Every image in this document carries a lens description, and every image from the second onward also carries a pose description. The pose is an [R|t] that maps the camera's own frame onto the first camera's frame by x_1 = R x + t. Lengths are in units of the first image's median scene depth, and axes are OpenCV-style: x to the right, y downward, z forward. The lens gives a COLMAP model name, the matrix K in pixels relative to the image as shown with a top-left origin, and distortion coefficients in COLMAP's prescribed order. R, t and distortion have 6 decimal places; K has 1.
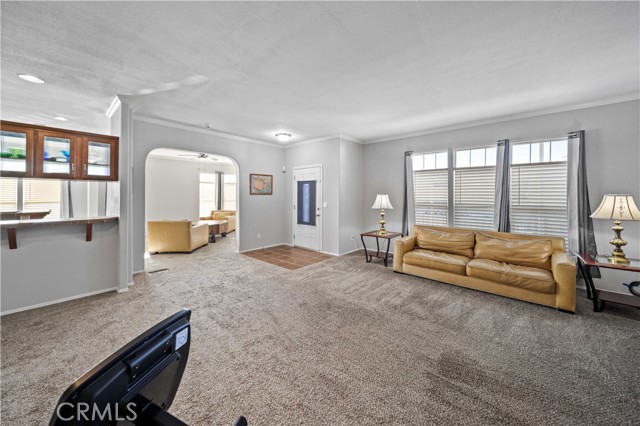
lens RADIAL K [[231.0, 0, 315.8], [0, 231.0, 194.5], [0, 0, 1]] dist [-0.001545, -0.000095]
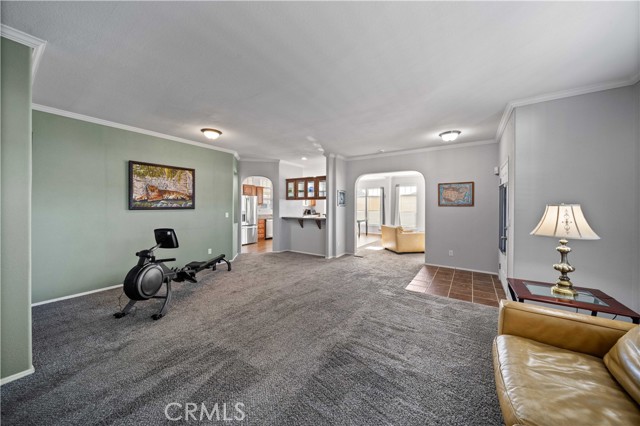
lens RADIAL K [[225.6, 0, 320.2], [0, 225.6, 203.8], [0, 0, 1]] dist [-0.000613, -0.000110]
pose [[0.133198, -0.013070, -0.991003, 0.656649], [0.001434, 0.999915, -0.012995, 0.002619], [0.991088, 0.000310, 0.133205, 0.483497]]
